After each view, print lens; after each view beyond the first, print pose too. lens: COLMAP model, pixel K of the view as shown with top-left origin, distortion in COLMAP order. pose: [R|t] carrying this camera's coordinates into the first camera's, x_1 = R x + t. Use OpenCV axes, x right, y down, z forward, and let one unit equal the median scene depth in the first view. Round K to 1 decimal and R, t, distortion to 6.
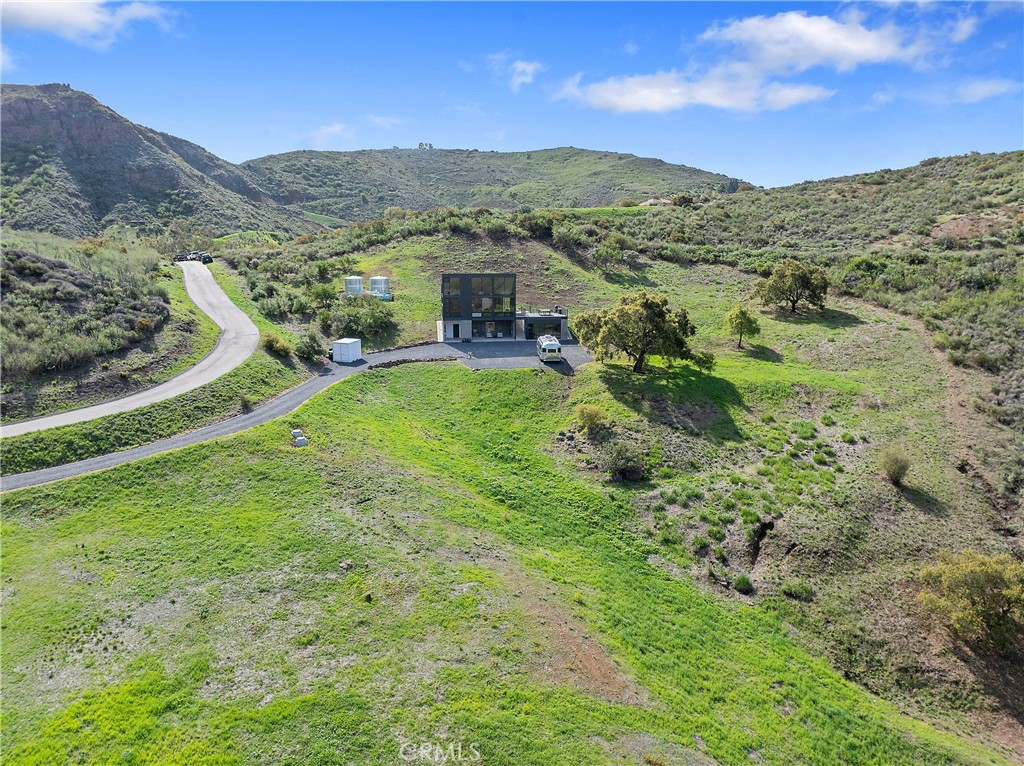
lens RADIAL K [[727.2, 0, 510.5], [0, 727.2, 382.0], [0, 0, 1]] dist [-0.034700, 0.003247]
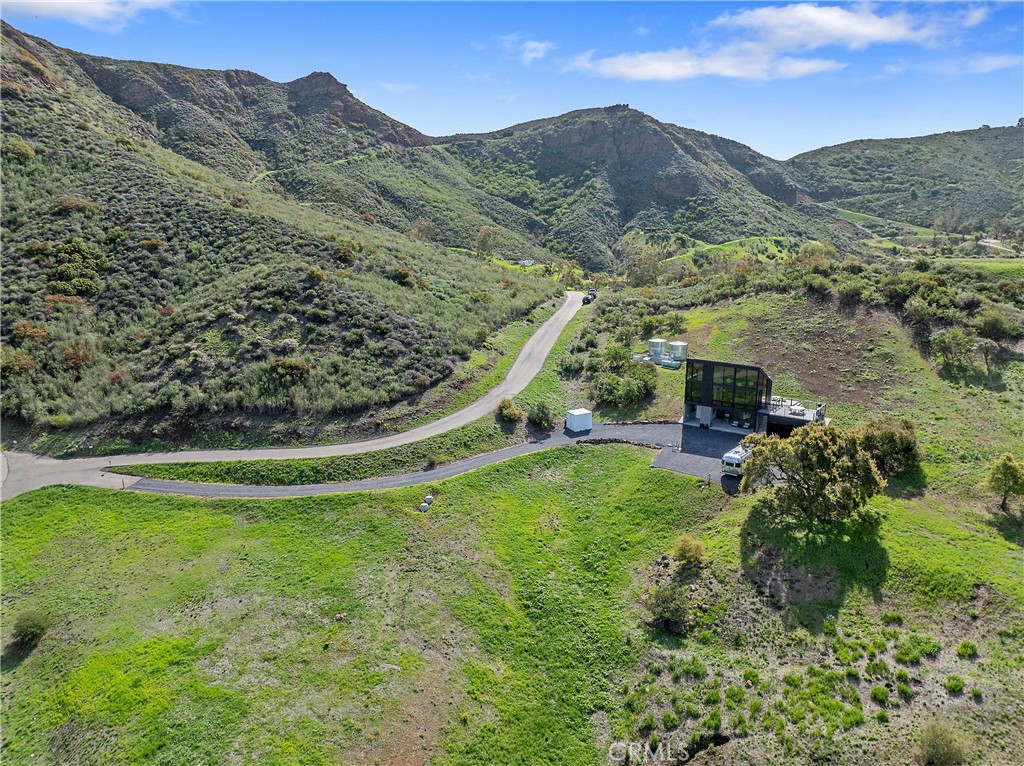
lens RADIAL K [[727.2, 0, 510.5], [0, 727.2, 382.0], [0, 0, 1]] dist [-0.034700, 0.003247]
pose [[0.722903, 0.152288, -0.673959, 0.121997], [-0.132325, 0.987868, 0.081285, -0.048694], [0.678161, 0.030421, 0.734284, 0.025709]]
